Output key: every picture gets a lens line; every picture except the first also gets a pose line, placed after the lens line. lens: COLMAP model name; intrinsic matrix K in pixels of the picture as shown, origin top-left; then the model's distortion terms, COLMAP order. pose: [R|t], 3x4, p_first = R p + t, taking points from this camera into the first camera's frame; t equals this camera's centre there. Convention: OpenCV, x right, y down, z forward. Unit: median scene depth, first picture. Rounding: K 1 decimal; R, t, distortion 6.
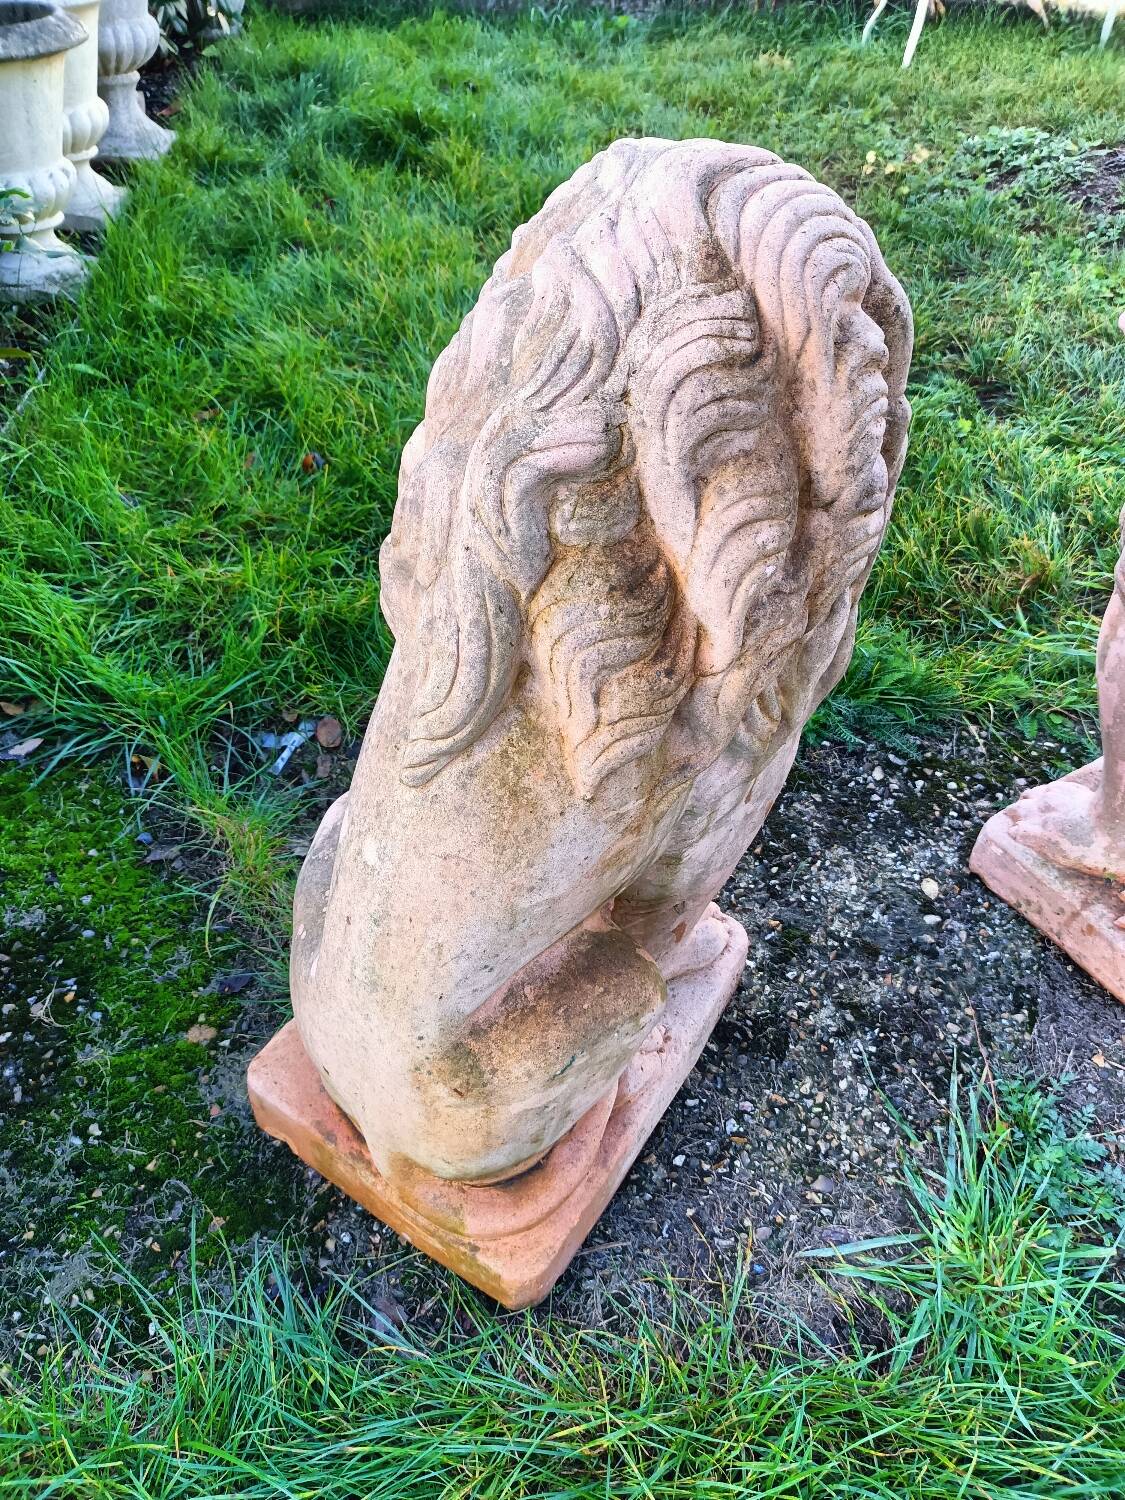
lens RADIAL K [[1132.5, 0, 559.2], [0, 1132.5, 743.7], [0, 0, 1]] dist [0.011116, -0.007274]
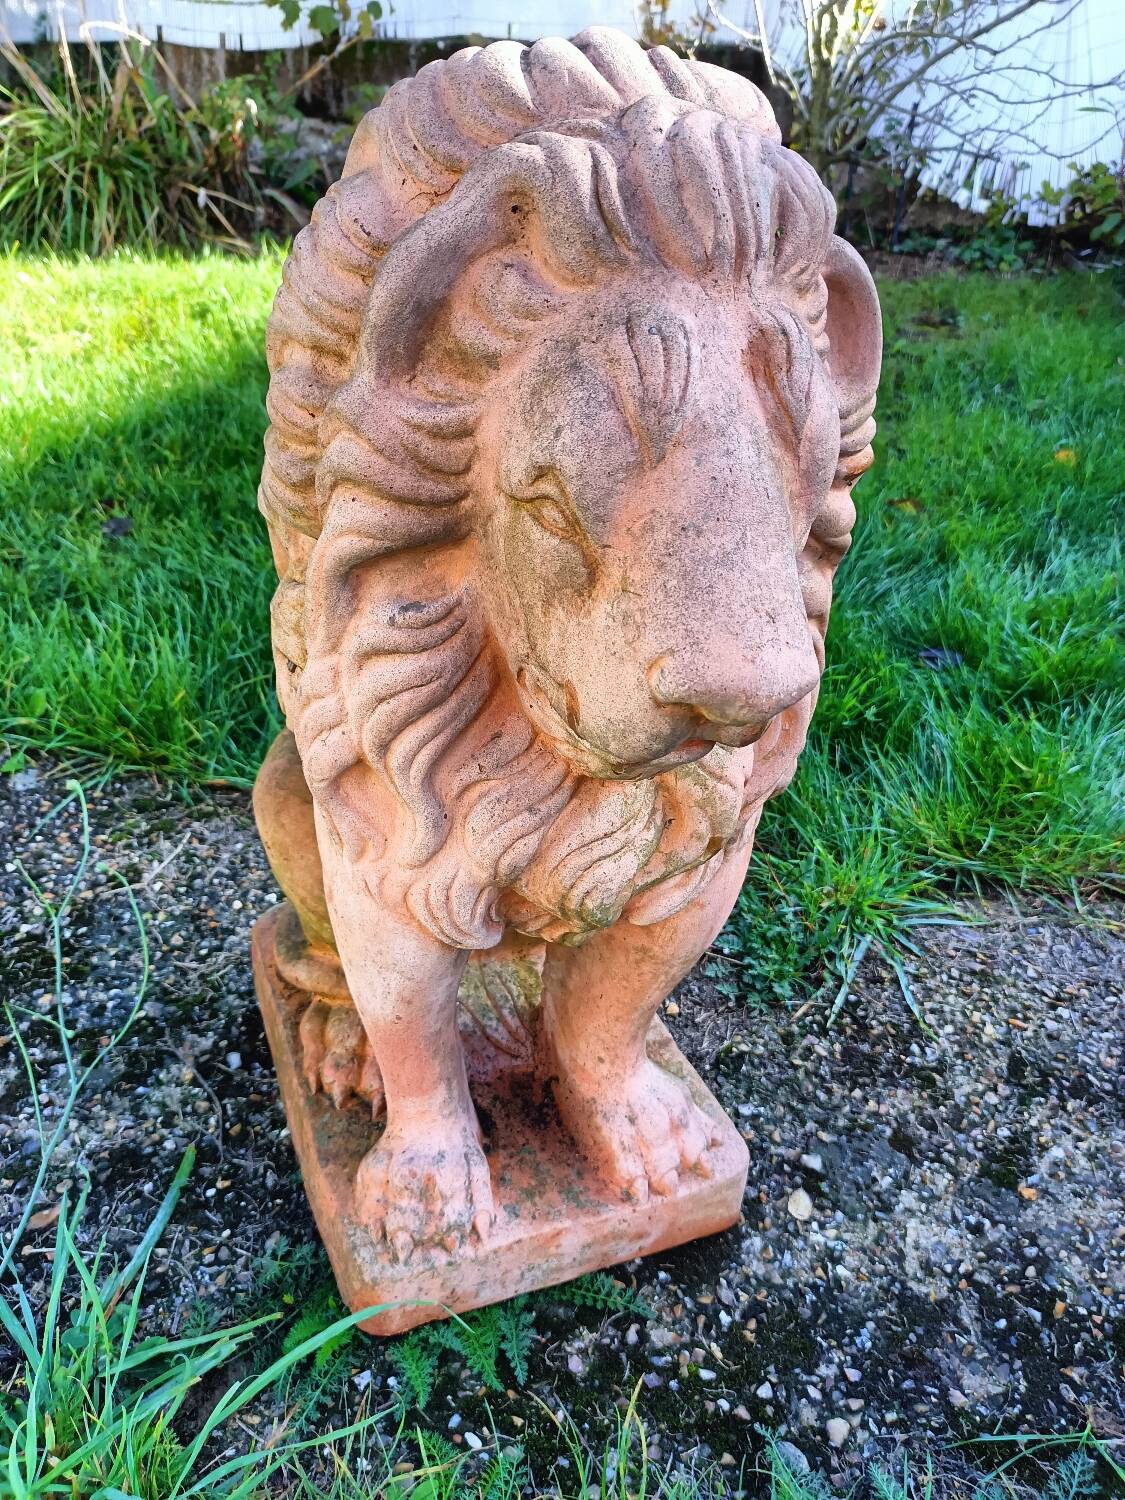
lens RADIAL K [[1129.4, 0, 565.3], [0, 1129.4, 746.8], [0, 0, 1]] dist [0.010844, -0.007249]
pose [[-0.979430, -0.165774, 0.115048, 0.463661], [0.061568, 0.297456, 0.952748, -0.677459], [-0.192162, 0.940233, -0.281131, 1.016094]]
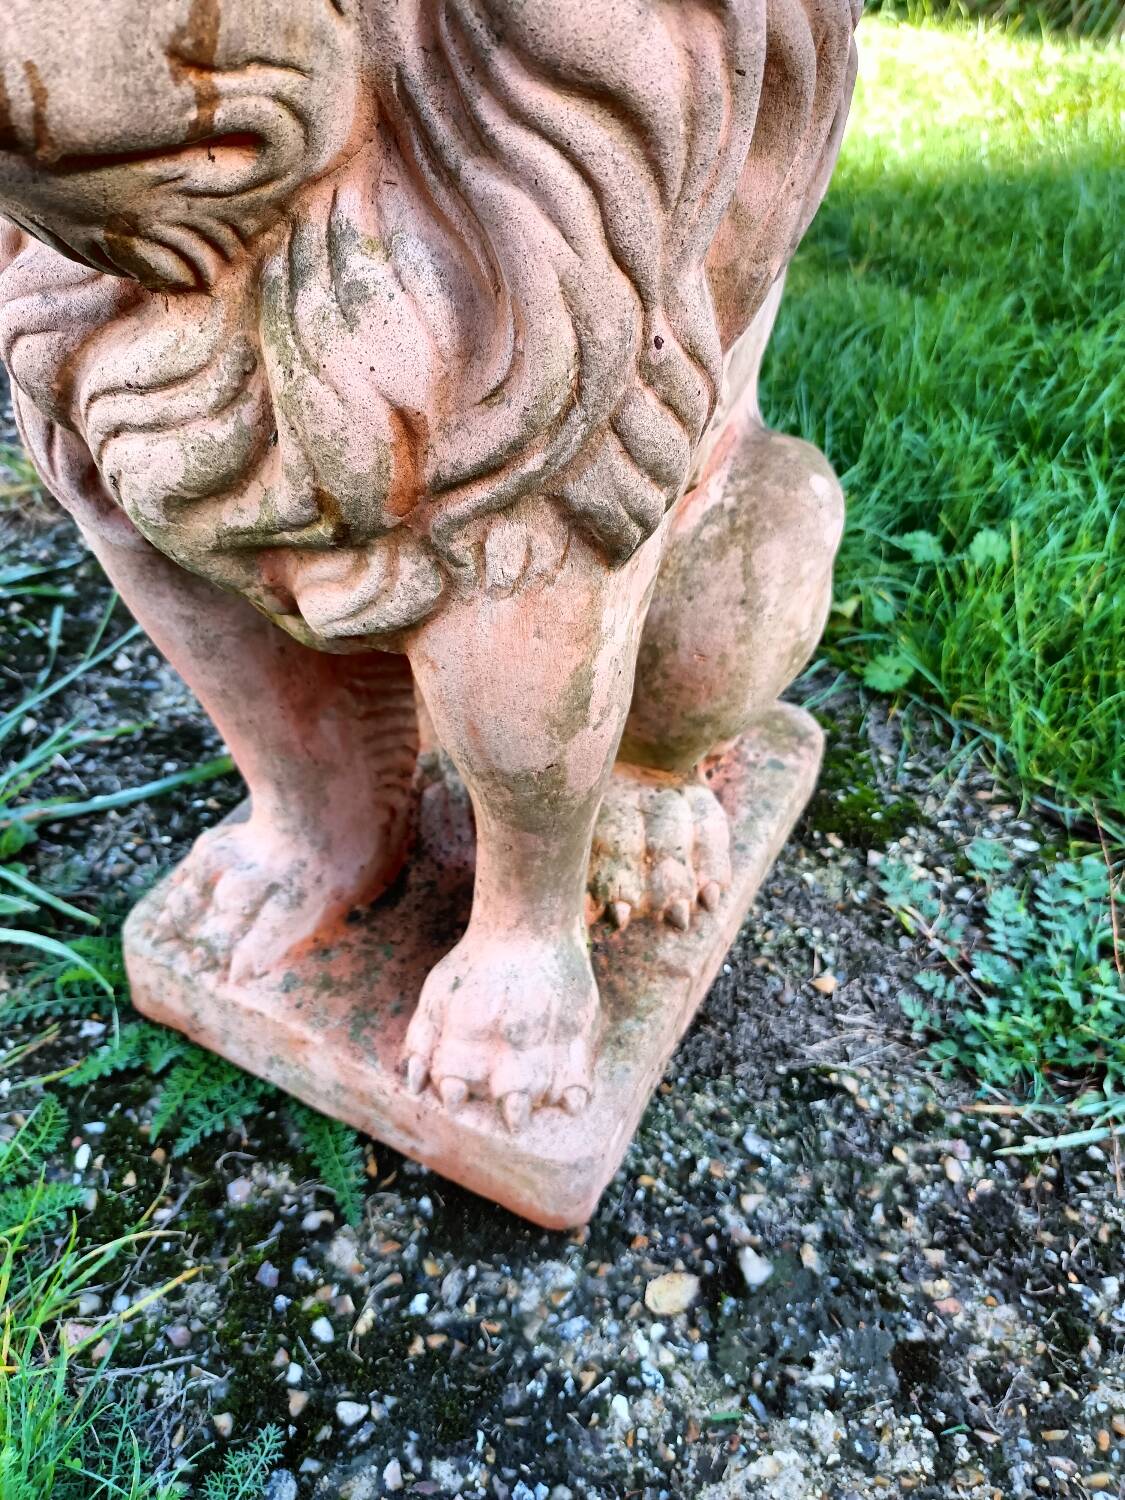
lens RADIAL K [[1160.8, 0, 568.2], [0, 1160.8, 738.6], [0, 0, 1]] dist [-0.005070, 0.003988]
pose [[-0.508125, -0.581143, 0.635674, 0.196803], [0.526215, 0.374814, 0.763290, -0.341031], [-0.681841, 0.722348, 0.115354, 0.868382]]
